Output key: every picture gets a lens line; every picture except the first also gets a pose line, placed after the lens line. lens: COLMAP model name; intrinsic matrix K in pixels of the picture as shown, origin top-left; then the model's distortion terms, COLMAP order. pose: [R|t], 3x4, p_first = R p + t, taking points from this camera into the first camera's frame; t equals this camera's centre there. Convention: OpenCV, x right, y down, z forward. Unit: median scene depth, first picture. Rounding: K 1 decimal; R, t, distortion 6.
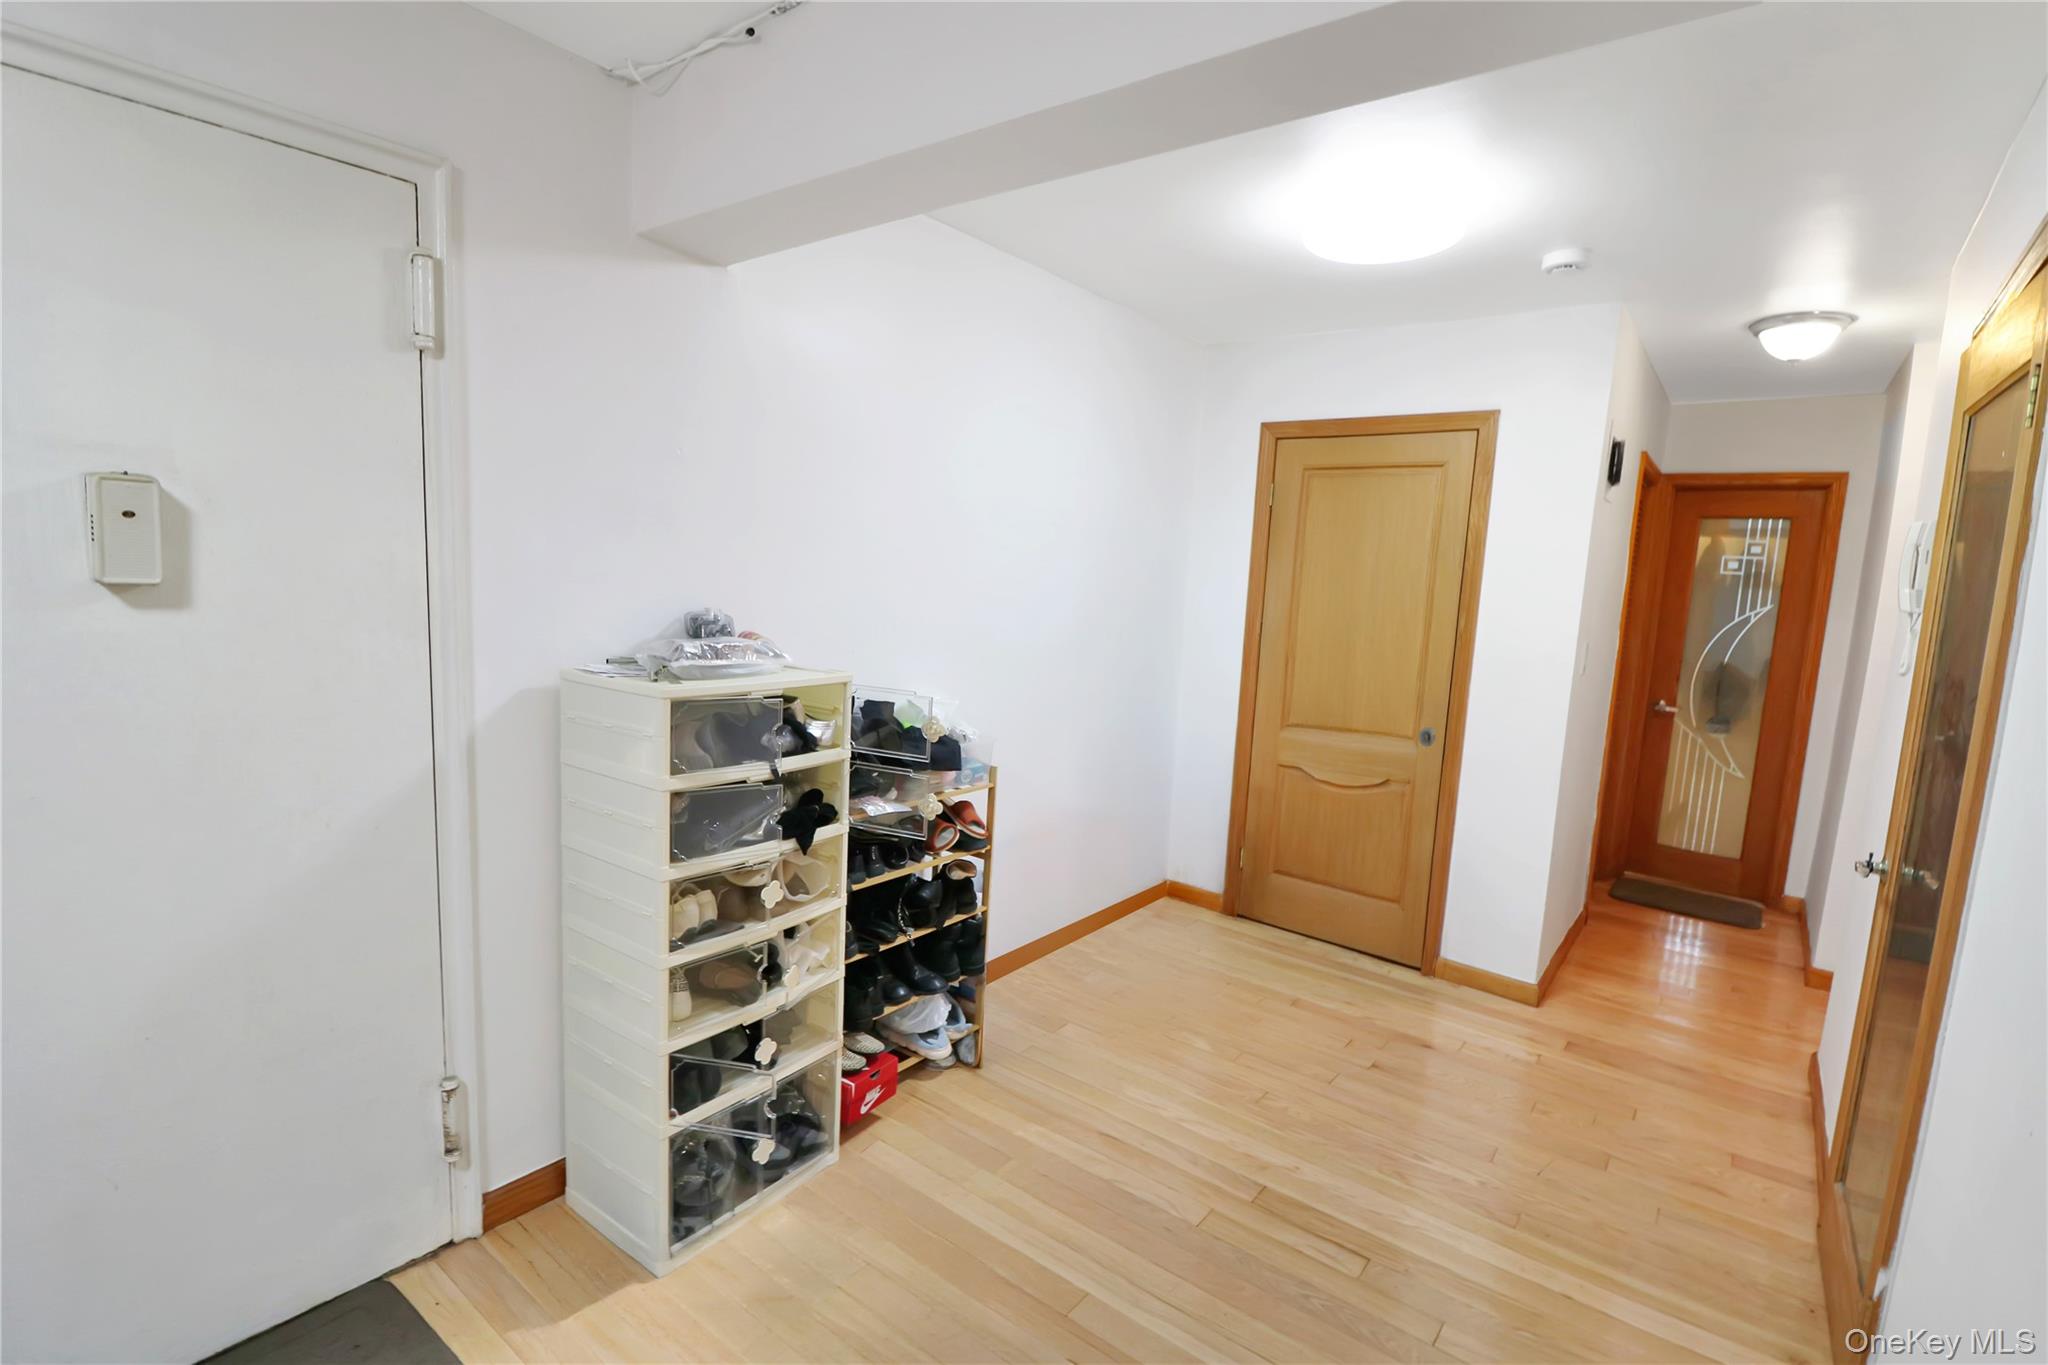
lens RADIAL K [[956.5, 0, 1024.0], [0, 956.5, 682.5], [0, 0, 1]] dist [-0.001204, -0.000155]
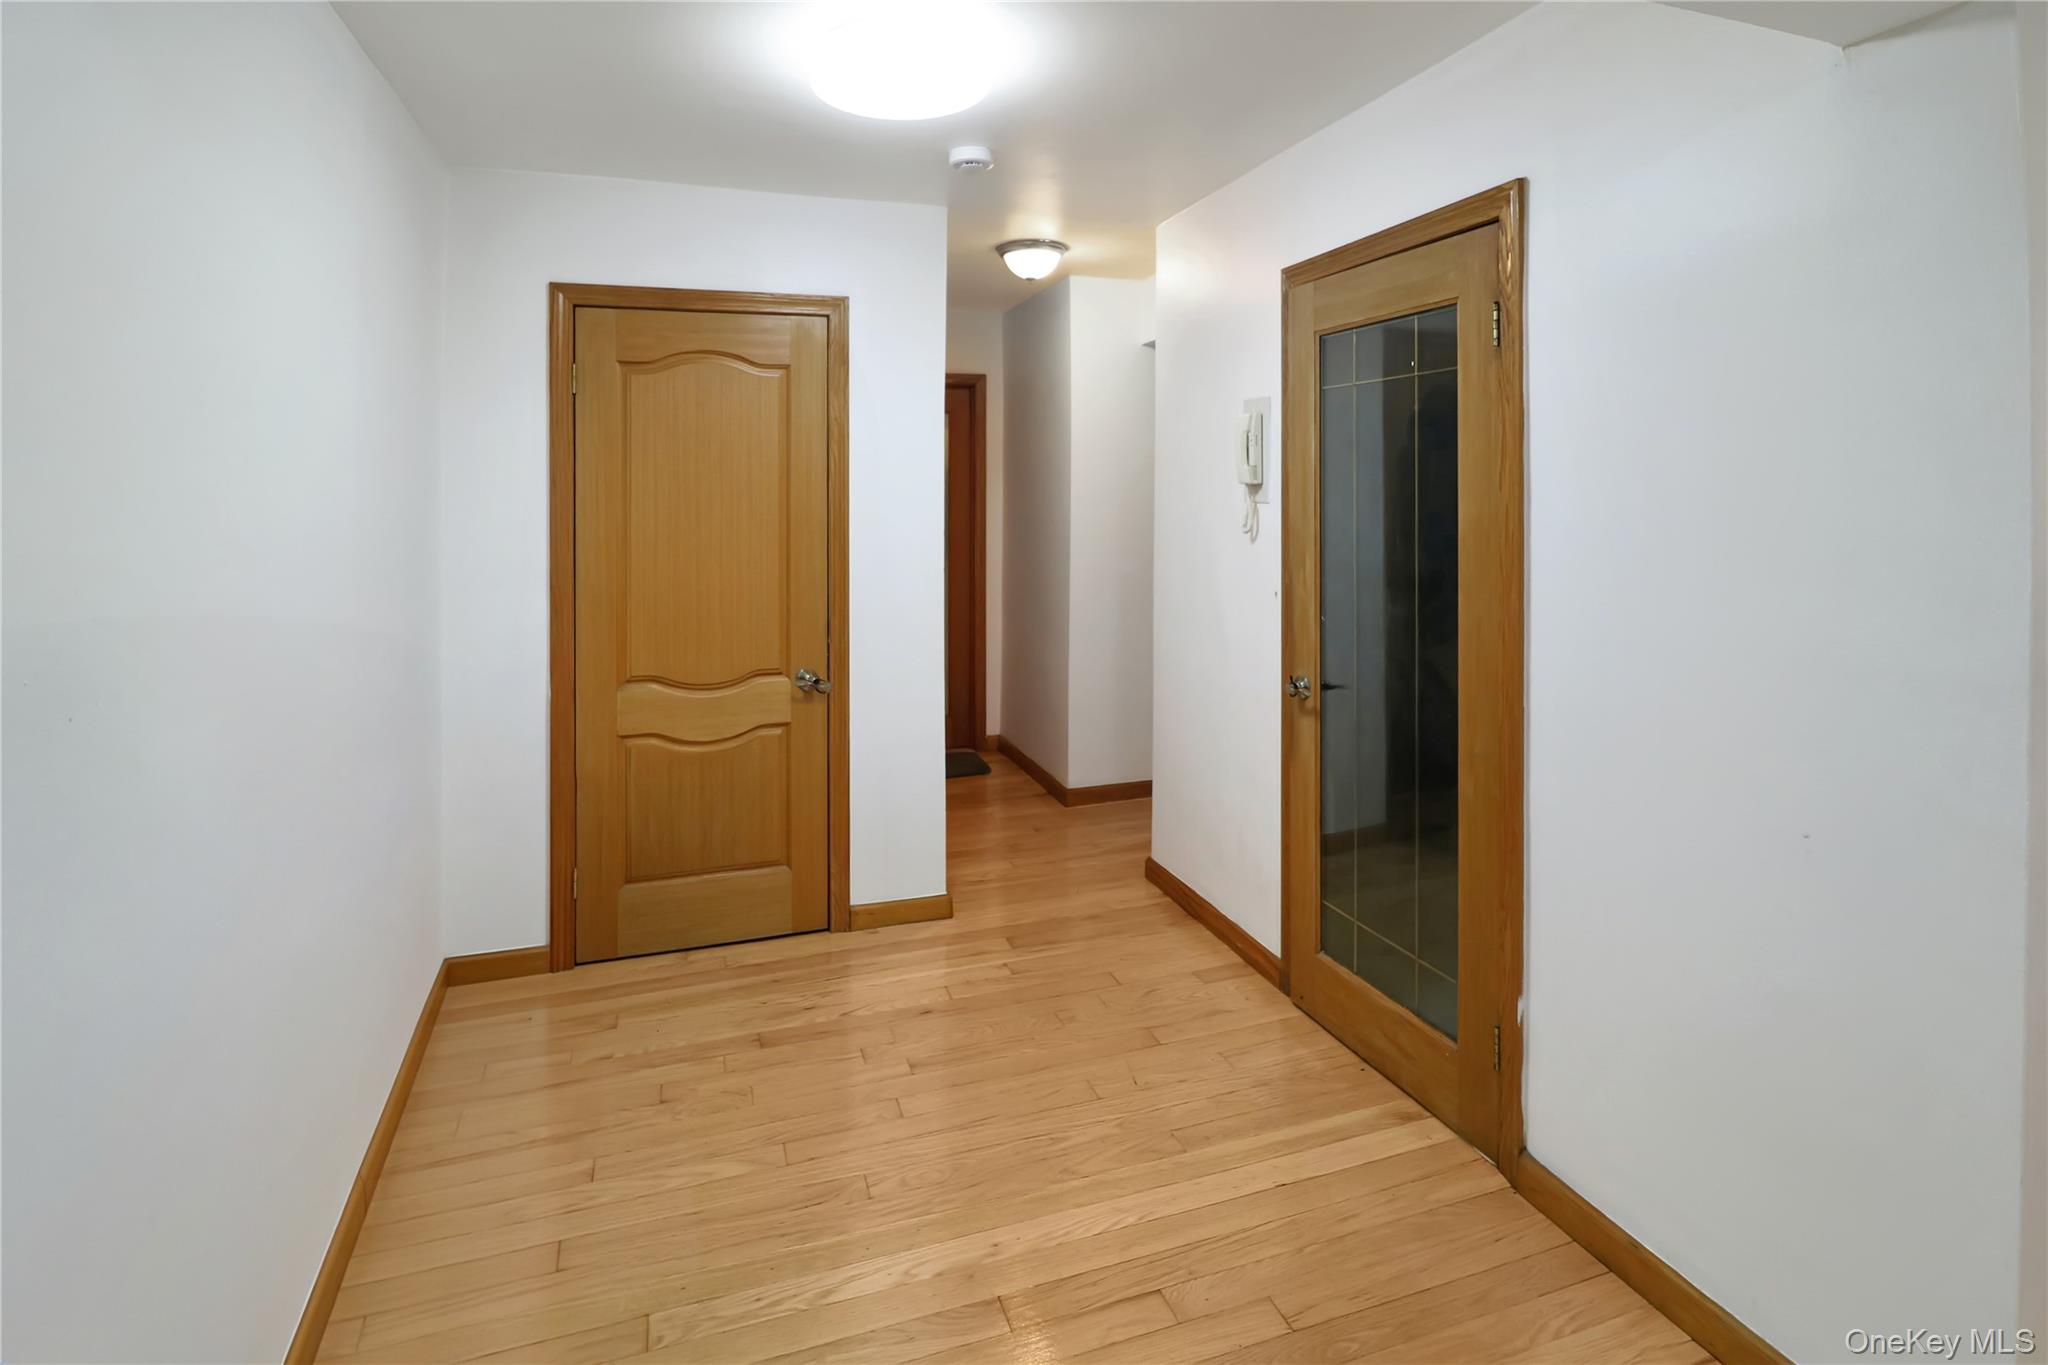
lens RADIAL K [[1033.9, 0, 1026.9], [0, 1033.9, 480.8], [0, 0, 1]] dist [0.023959, -0.000206]
pose [[0.552987, -0.050789, 0.831640, -0.277971], [0.138459, 0.989863, -0.031615, -0.051306], [-0.821605, 0.132630, 0.554414, 0.328554]]
